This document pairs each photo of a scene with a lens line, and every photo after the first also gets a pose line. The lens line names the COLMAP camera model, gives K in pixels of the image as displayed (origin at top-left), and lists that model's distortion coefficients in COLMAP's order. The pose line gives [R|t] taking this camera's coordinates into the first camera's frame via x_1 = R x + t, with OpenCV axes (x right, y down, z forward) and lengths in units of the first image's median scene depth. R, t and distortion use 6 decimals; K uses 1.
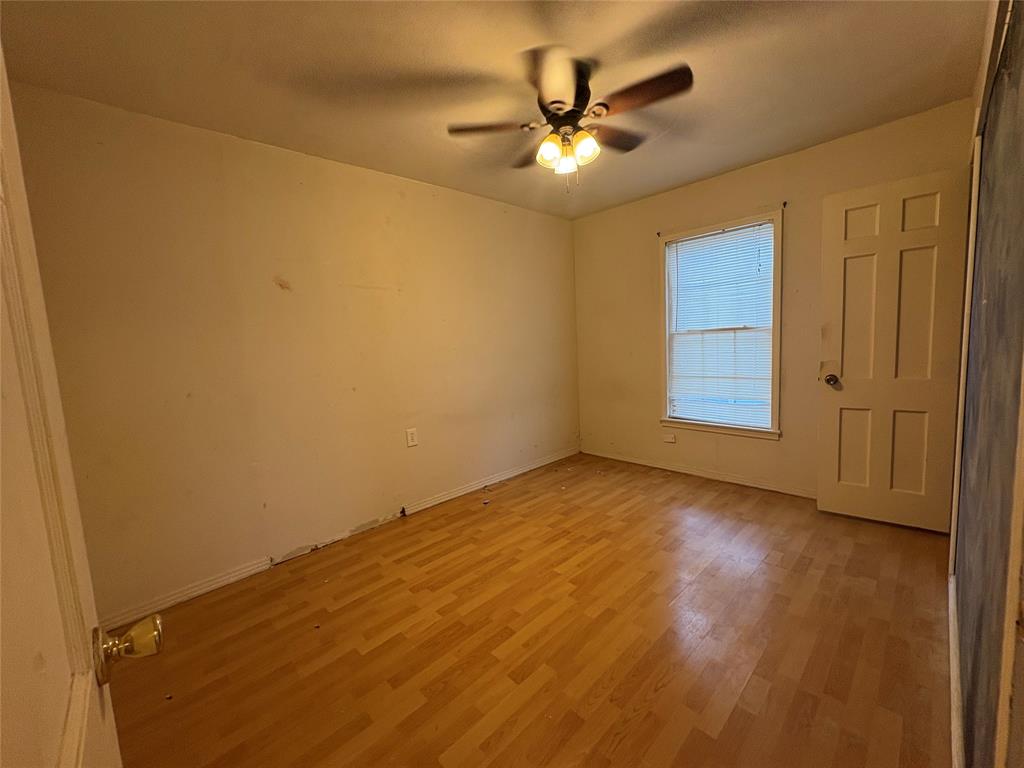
lens RADIAL K [[406.9, 0, 511.3], [0, 406.9, 383.2], [0, 0, 1]] dist [0.000557, 0.000391]
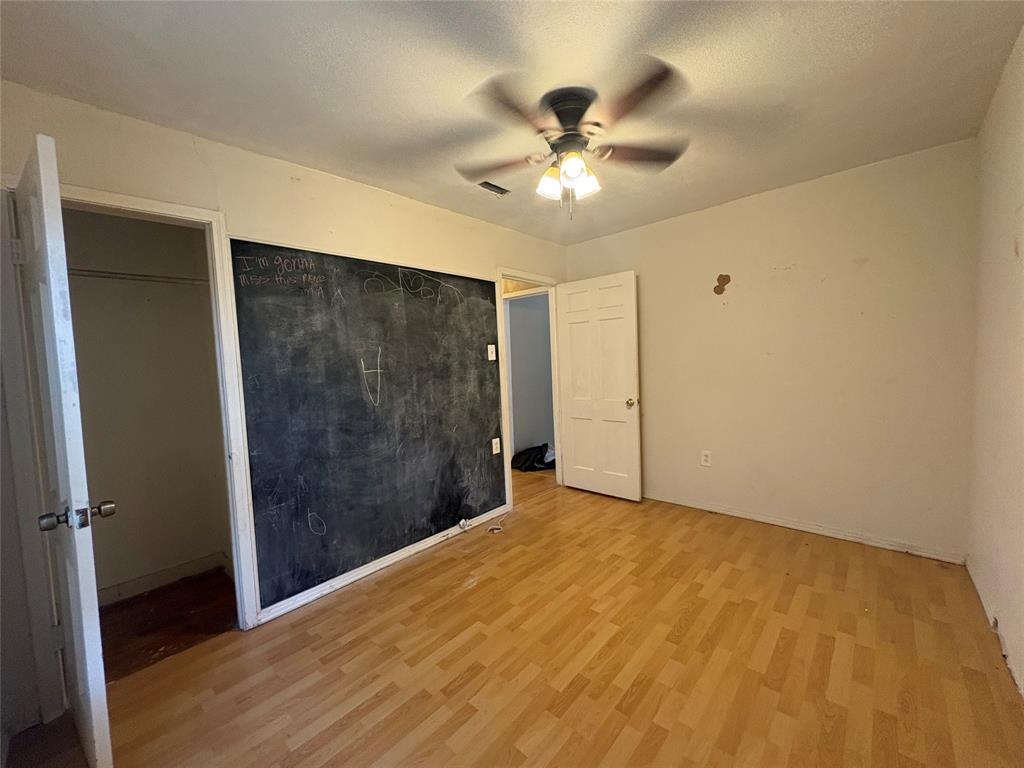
lens RADIAL K [[406.9, 0, 511.3], [0, 406.9, 383.2], [0, 0, 1]] dist [0.000557, 0.000391]
pose [[-0.992648, 0.105672, -0.059026, 0.331157], [0.095069, 0.982504, 0.160152, -0.227532], [0.074917, 0.153363, -0.985326, 1.758583]]
